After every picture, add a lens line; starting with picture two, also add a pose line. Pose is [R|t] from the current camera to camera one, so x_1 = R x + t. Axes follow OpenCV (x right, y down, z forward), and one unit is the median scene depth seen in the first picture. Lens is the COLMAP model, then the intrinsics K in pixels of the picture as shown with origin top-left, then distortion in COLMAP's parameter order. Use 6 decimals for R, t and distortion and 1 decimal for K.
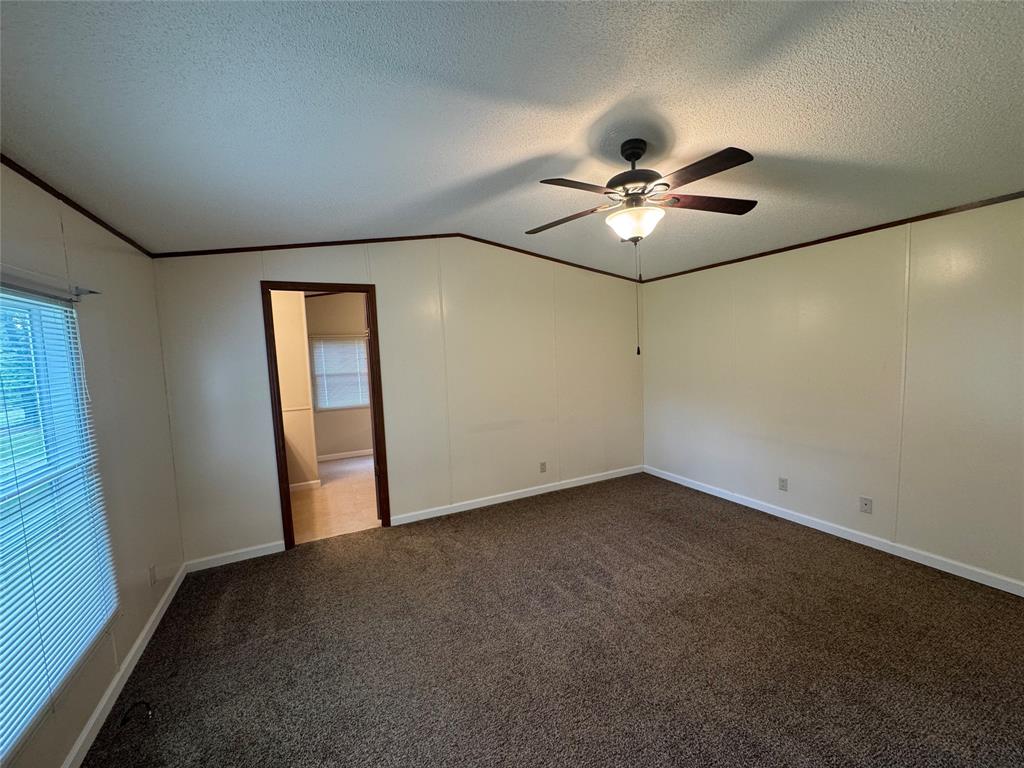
lens RADIAL K [[407.1, 0, 510.3], [0, 407.1, 385.1], [0, 0, 1]] dist [-0.002272, 0.000012]
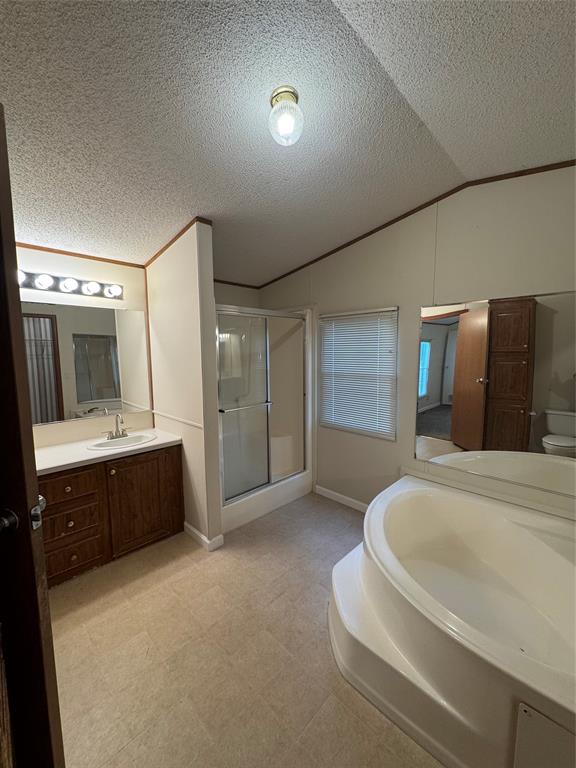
lens RADIAL K [[305.4, 0, 286.9], [0, 305.4, 383.6], [0, 0, 1]] dist [-0.002272, 0.000012]
pose [[0.319017, 0.132550, -0.938434, -0.012214], [-0.087946, 0.990039, 0.109942, -0.058735], [0.943660, 0.047459, 0.327497, 0.775945]]
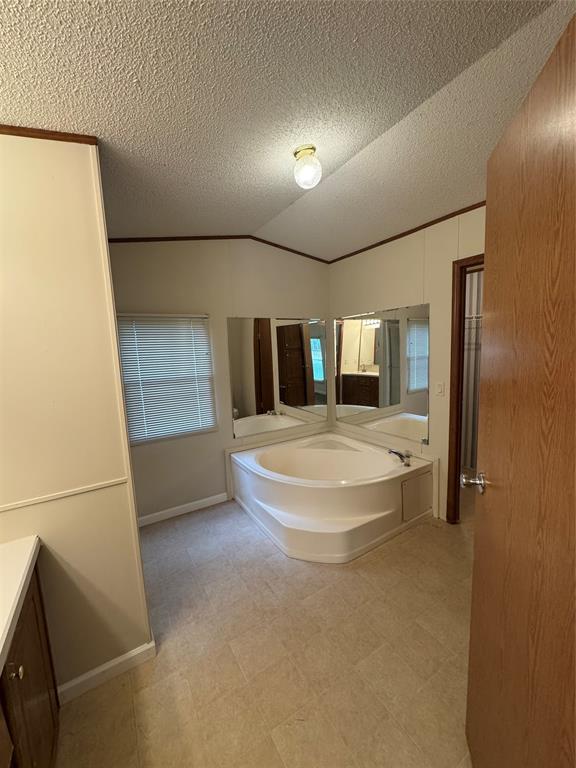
lens RADIAL K [[305.4, 0, 286.9], [0, 305.4, 383.6], [0, 0, 1]] dist [-0.002272, 0.000012]
pose [[0.996447, -0.011016, 0.083497, -0.288584], [0.008510, 0.999504, 0.030310, -0.035611], [-0.083789, -0.029492, 0.996047, 0.556223]]
